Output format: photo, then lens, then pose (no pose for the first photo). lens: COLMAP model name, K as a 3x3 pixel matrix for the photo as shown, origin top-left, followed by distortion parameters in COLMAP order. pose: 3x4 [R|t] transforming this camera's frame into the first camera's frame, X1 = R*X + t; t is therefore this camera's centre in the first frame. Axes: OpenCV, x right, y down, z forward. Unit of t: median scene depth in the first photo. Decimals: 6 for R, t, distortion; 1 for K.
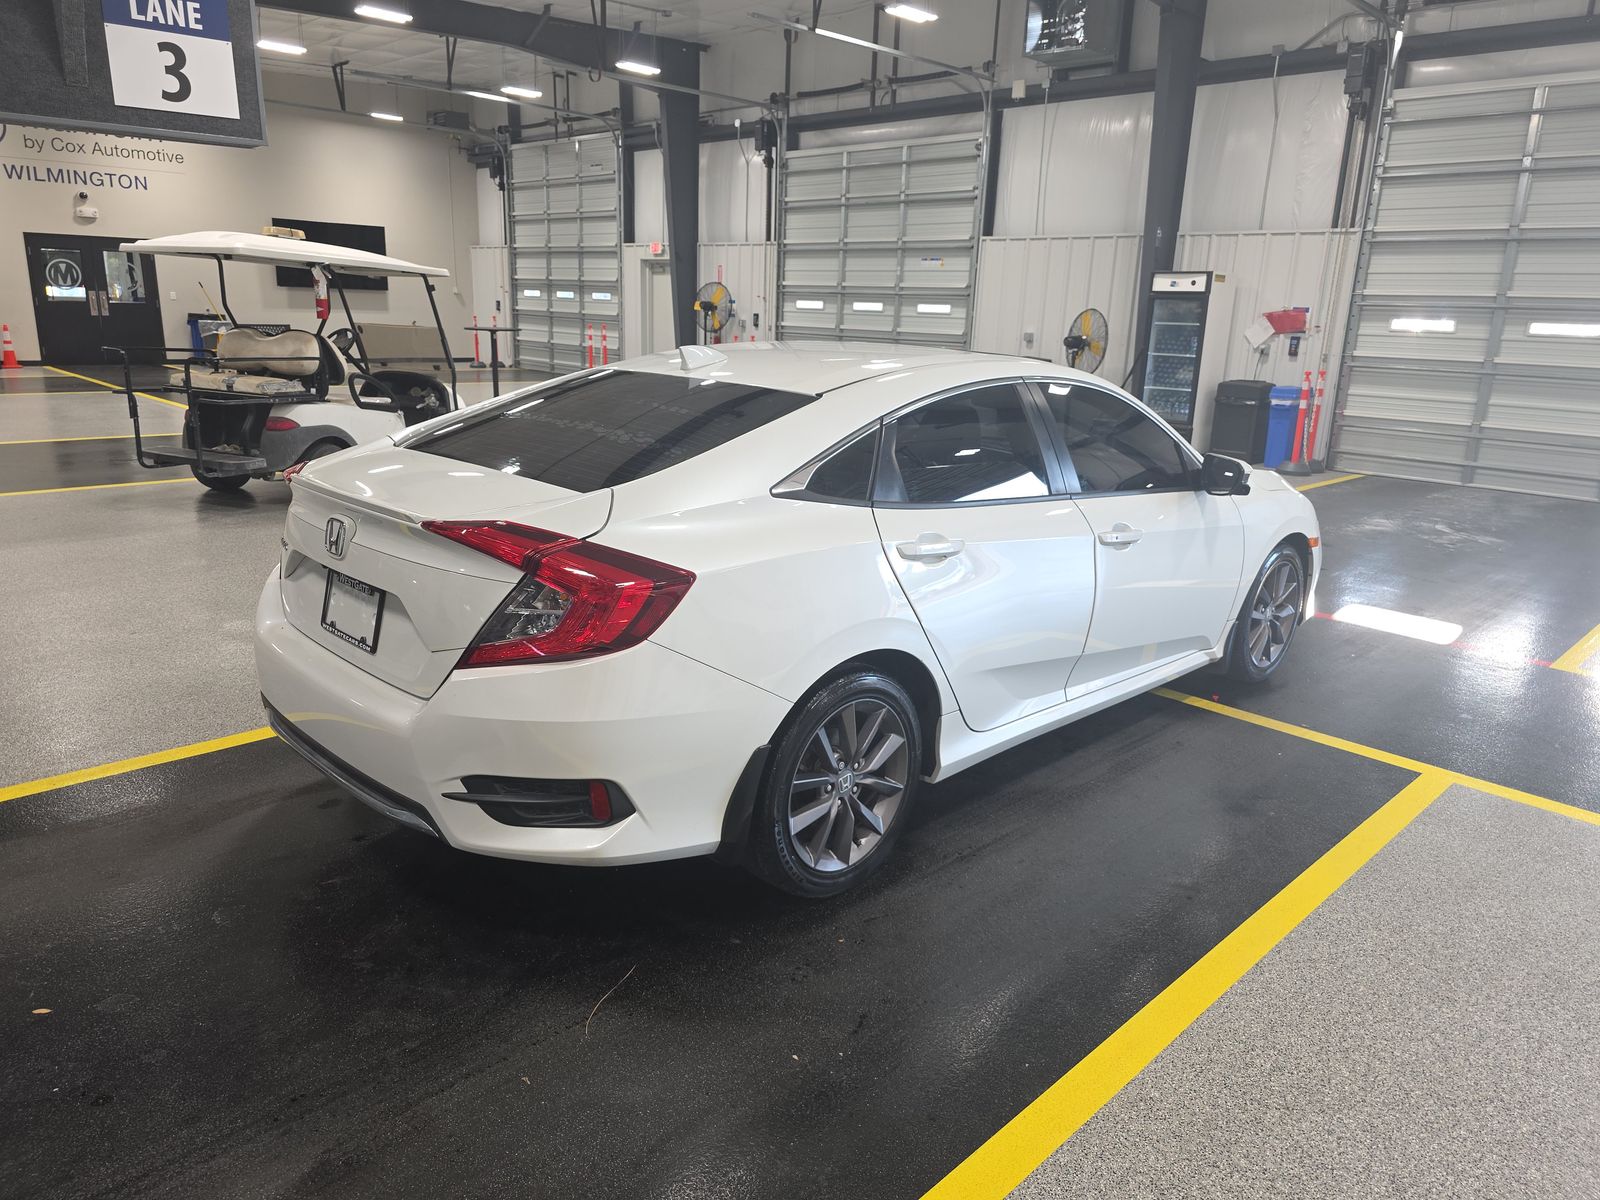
lens RADIAL K [[1072.2, 0, 803.7], [0, 1072.2, 596.2], [0, 0, 1]] dist [0.040666, -0.036942]
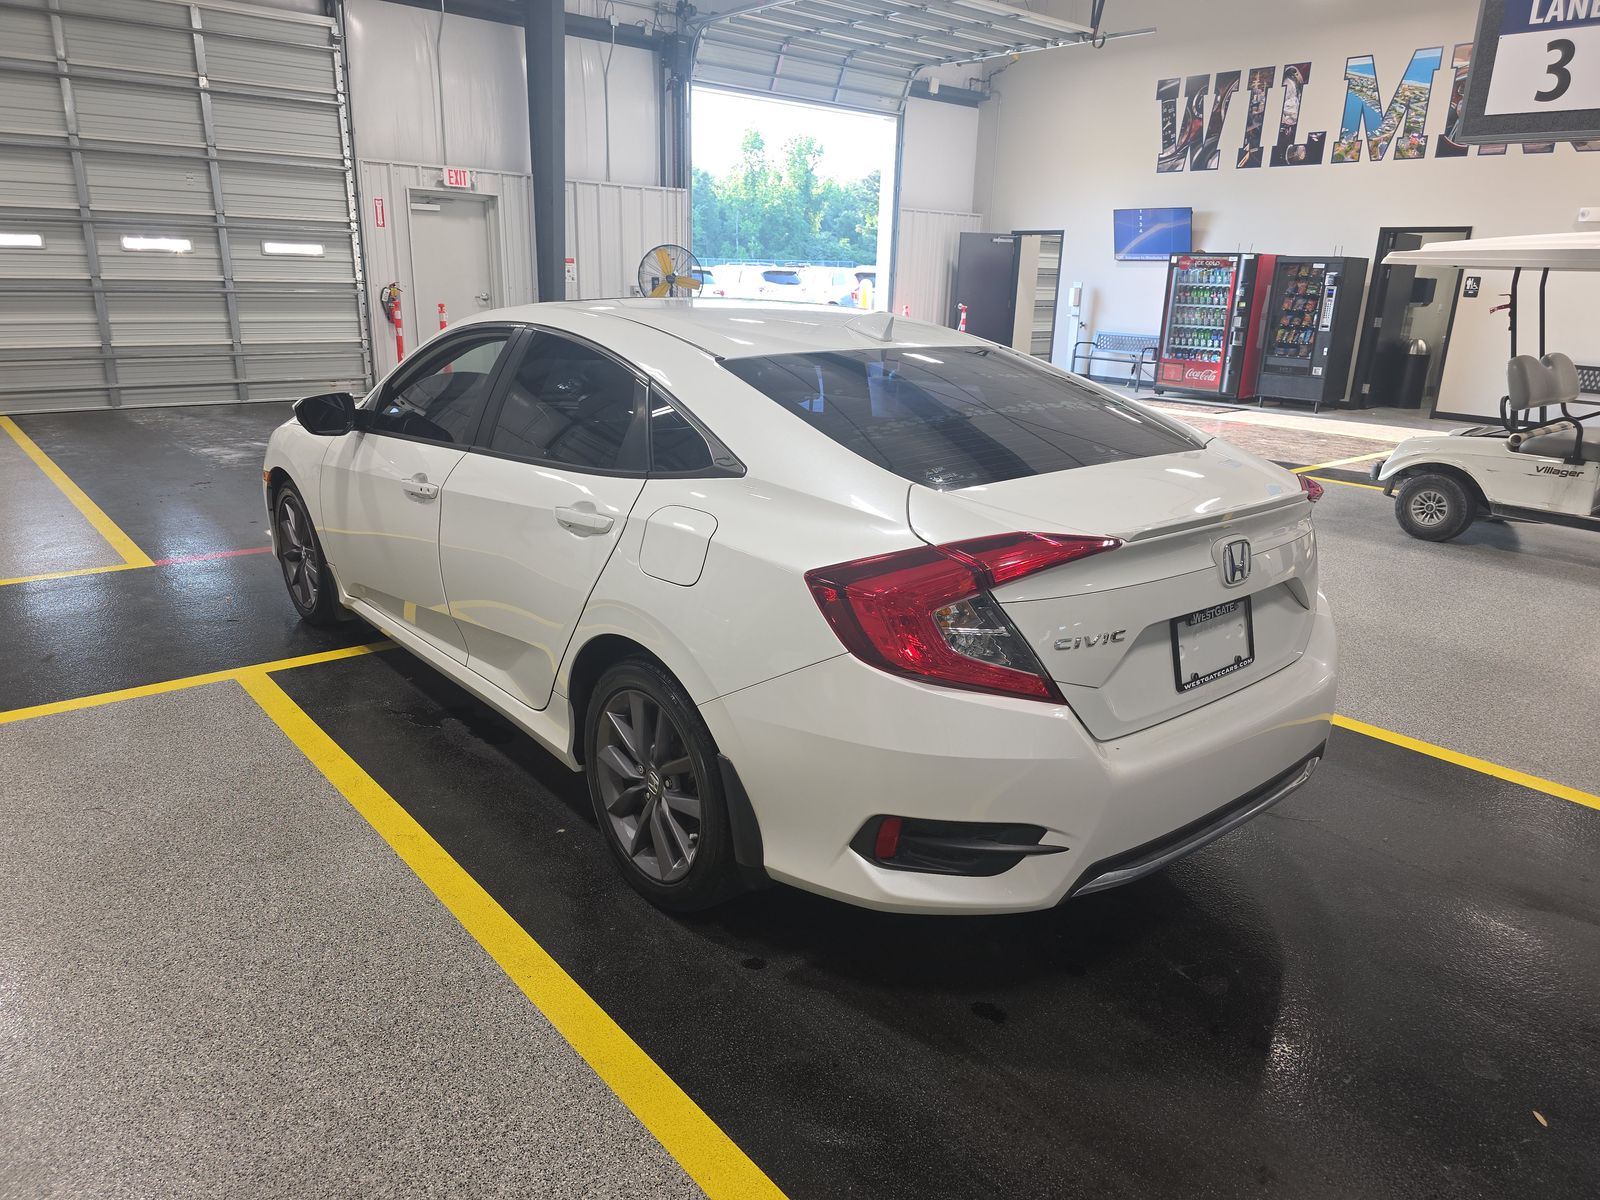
lens RADIAL K [[1072.2, 0, 803.7], [0, 1072.2, 596.2], [0, 0, 1]] dist [0.040666, -0.036942]
pose [[0.063270, -0.325562, 0.943401, -0.601607], [0.236737, 0.923211, 0.302717, -0.177254], [-0.969512, 0.204185, 0.135484, 0.570387]]
